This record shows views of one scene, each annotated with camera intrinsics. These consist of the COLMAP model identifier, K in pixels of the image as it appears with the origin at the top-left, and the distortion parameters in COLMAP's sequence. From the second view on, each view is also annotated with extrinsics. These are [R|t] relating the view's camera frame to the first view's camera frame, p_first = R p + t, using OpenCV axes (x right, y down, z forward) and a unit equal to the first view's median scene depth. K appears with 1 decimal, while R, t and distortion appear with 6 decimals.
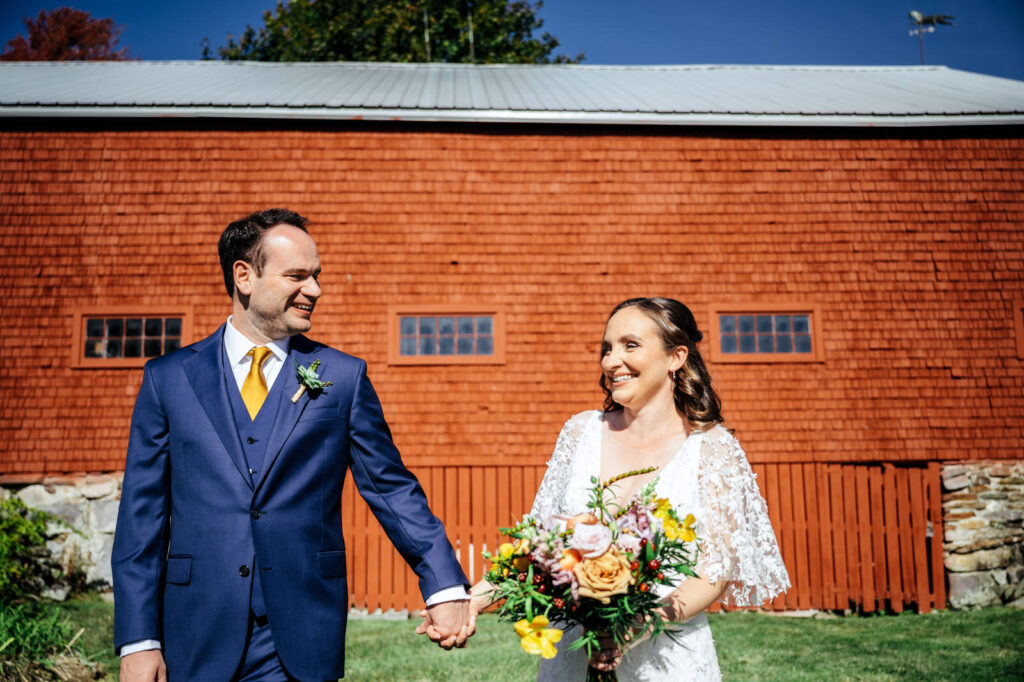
lens RADIAL K [[989.8, 0, 486.3], [0, 989.8, 365.0], [0, 0, 1]] dist [0.003135, 0.000000]
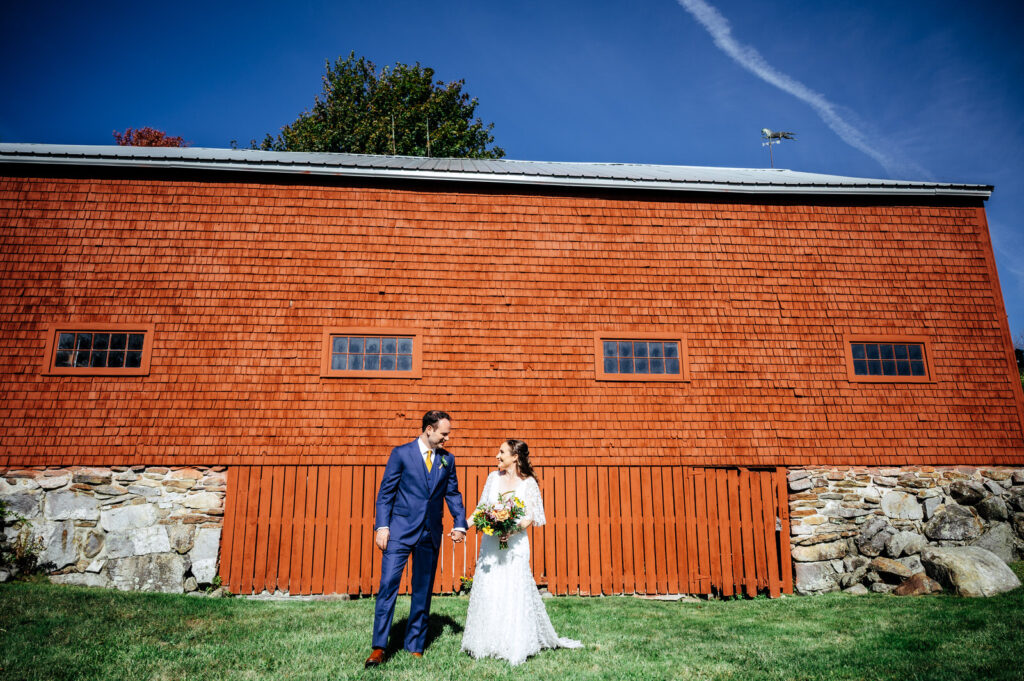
lens RADIAL K [[688.4, 0, 513.5], [0, 688.4, 353.7], [0, 0, 1]] dist [-0.003495, 0.004476]
pose [[0.999168, 0.018322, 0.036441, 0.097315], [-0.015142, 0.996206, -0.085698, 0.037946], [-0.037873, 0.085075, 0.995654, 0.176724]]
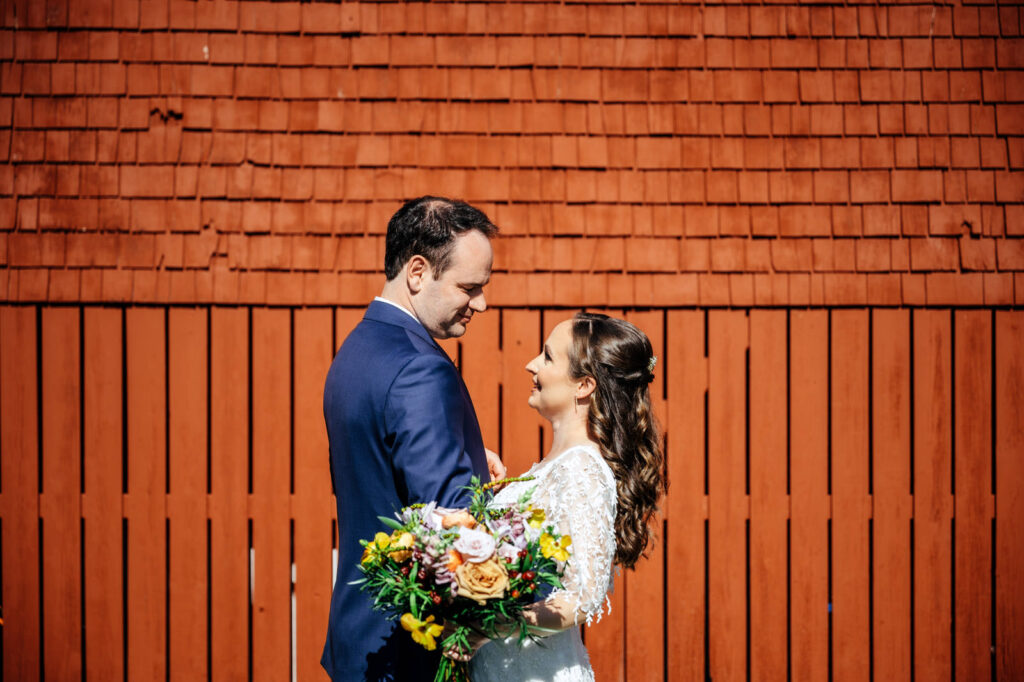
lens RADIAL K [[2070.0, 0, 497.0], [0, 2070.0, 388.5], [0, 0, 1]] dist [0.014360, 0.000000]
pose [[0.999853, 0.014954, -0.008430, 0.104112], [-0.013524, 0.988639, 0.149702, 0.028975], [0.010573, -0.149566, 0.988695, 0.345046]]
